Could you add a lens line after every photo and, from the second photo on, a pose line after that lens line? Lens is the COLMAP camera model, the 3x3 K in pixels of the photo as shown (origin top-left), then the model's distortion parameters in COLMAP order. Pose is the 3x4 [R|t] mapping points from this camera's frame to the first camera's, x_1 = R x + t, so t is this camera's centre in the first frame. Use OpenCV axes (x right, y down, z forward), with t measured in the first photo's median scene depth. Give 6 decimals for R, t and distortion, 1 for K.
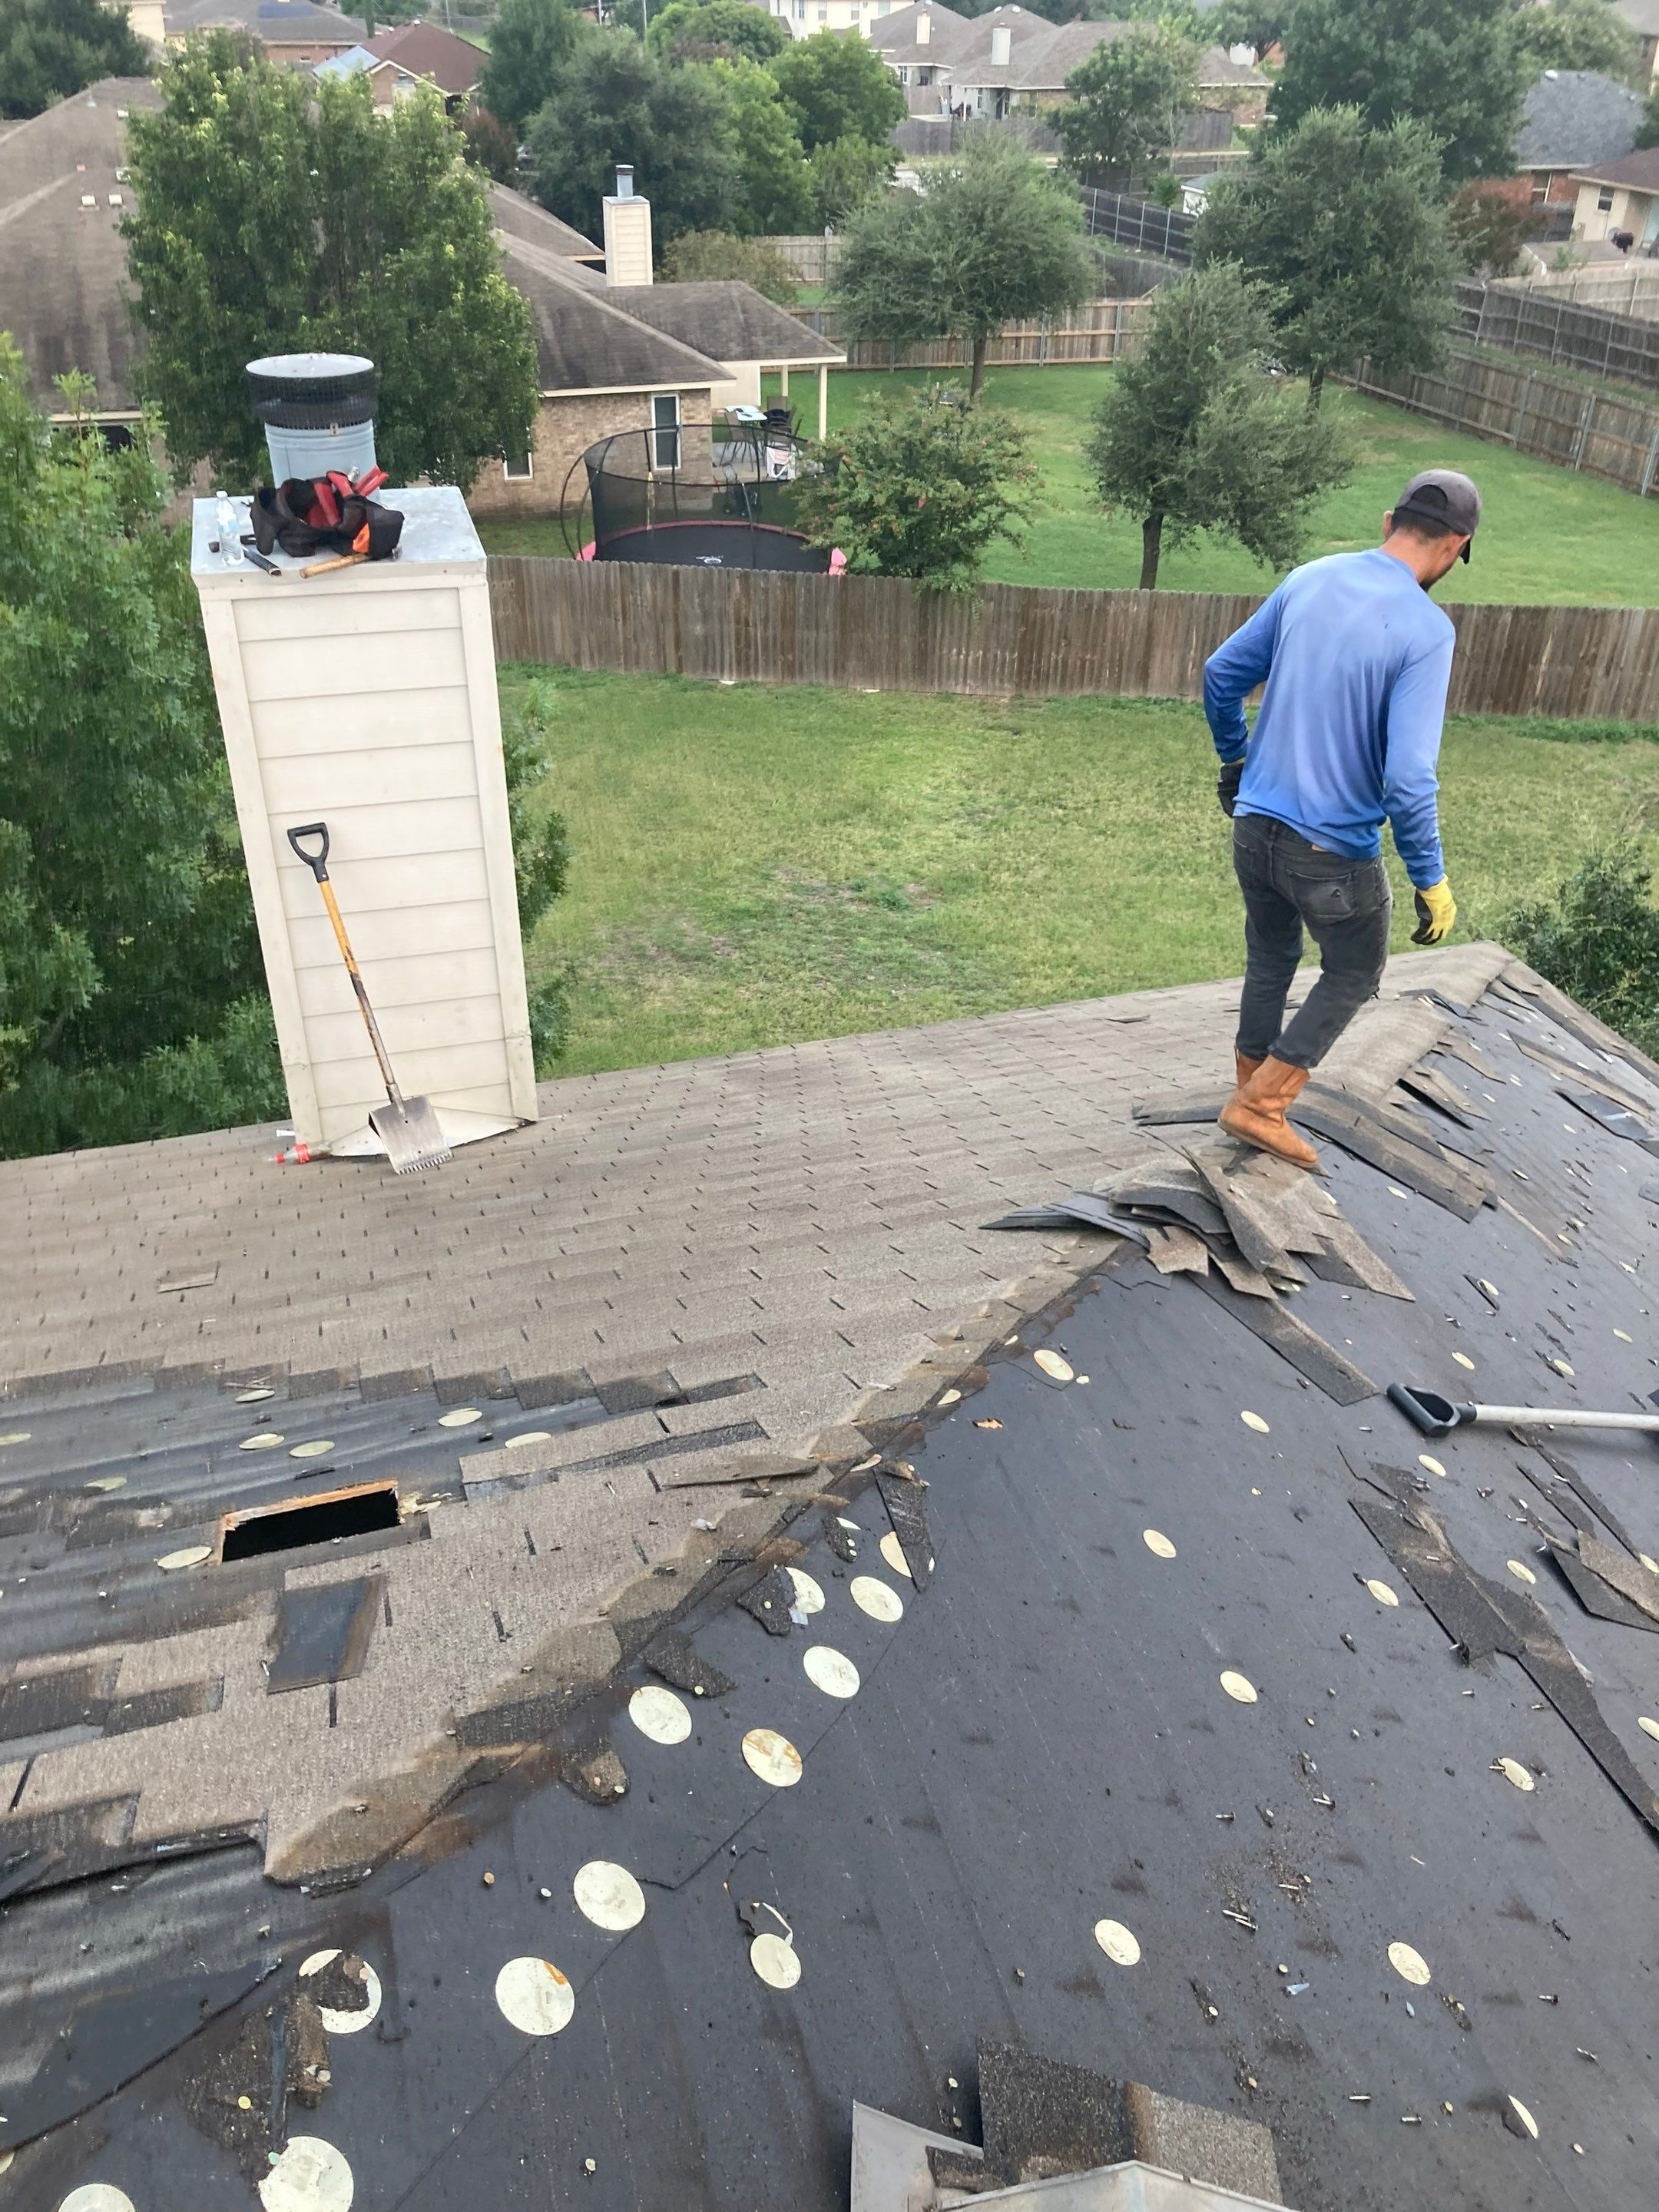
lens RADIAL K [[1750.1, 0, 719.6], [0, 1750.1, 1055.1], [0, 0, 1]] dist [-0.018503, 0.001720]
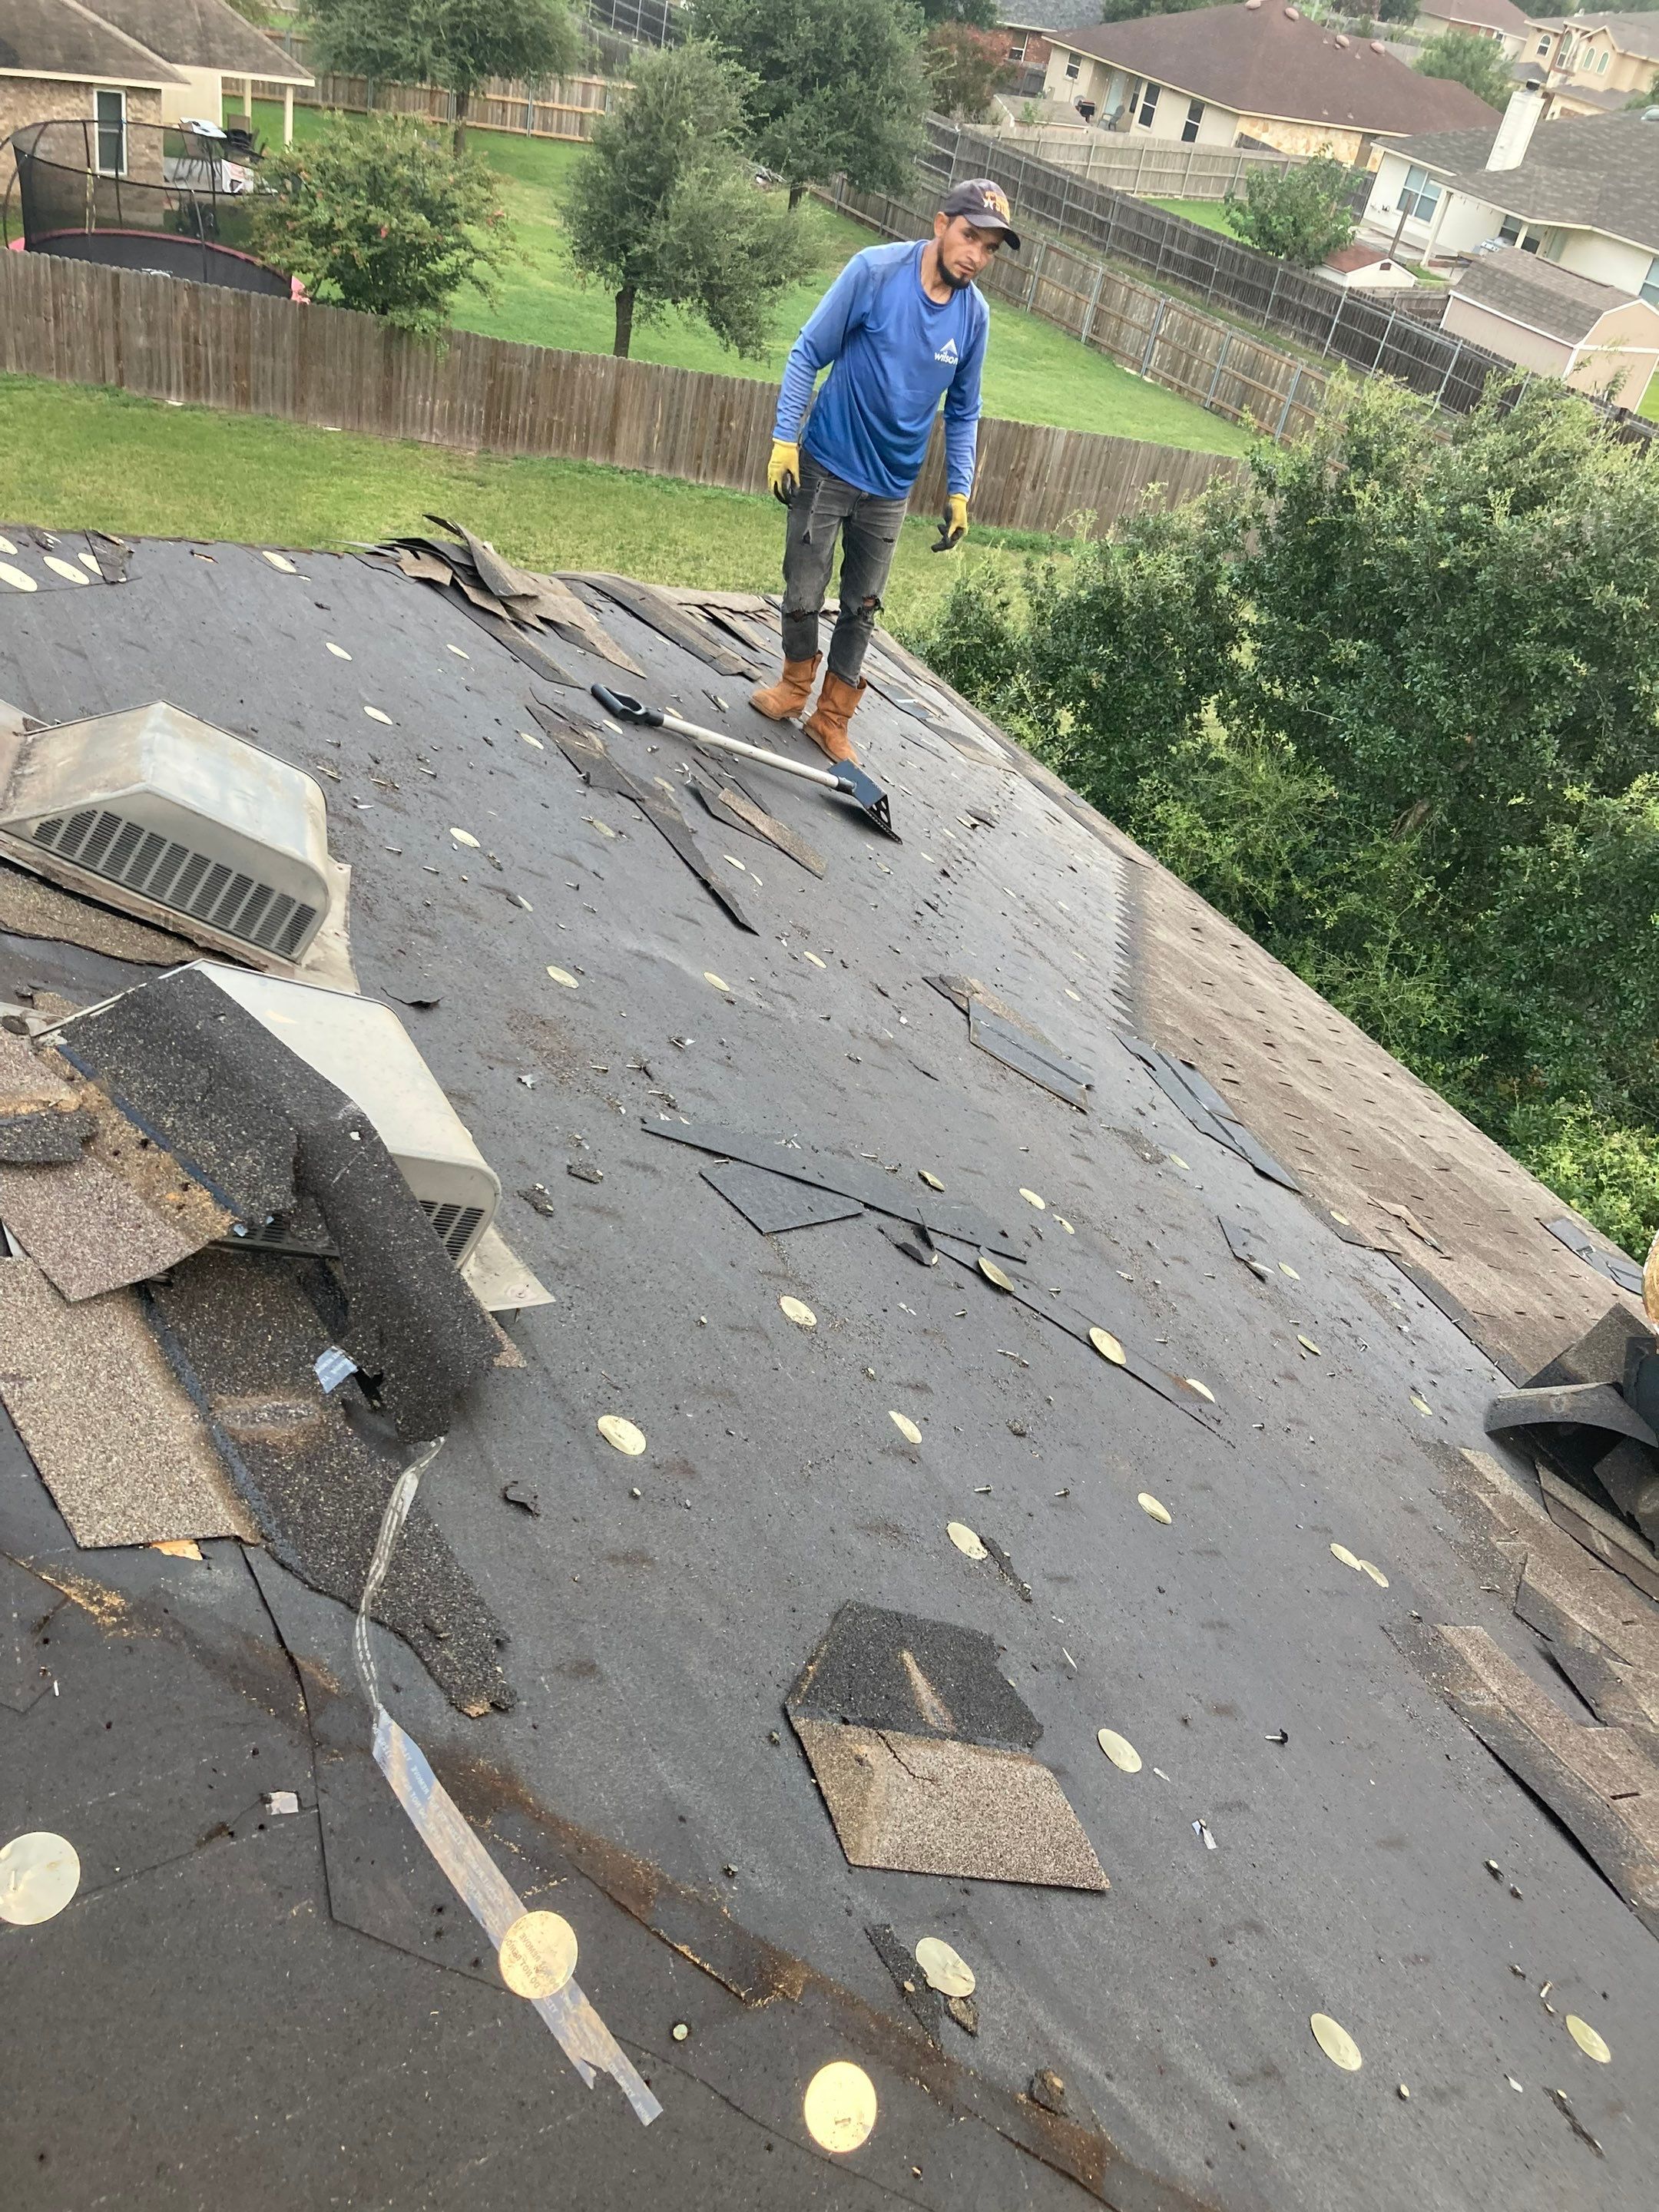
lens RADIAL K [[1838.0, 0, 841.2], [0, 1838.0, 1108.1], [0, 0, 1]] dist [-0.004409, -0.010577]
pose [[0.948151, -0.001267, 0.317816, 0.030399], [-0.021044, 0.997547, 0.066757, 0.091893], [-0.317122, -0.069984, 0.945799, -0.074905]]
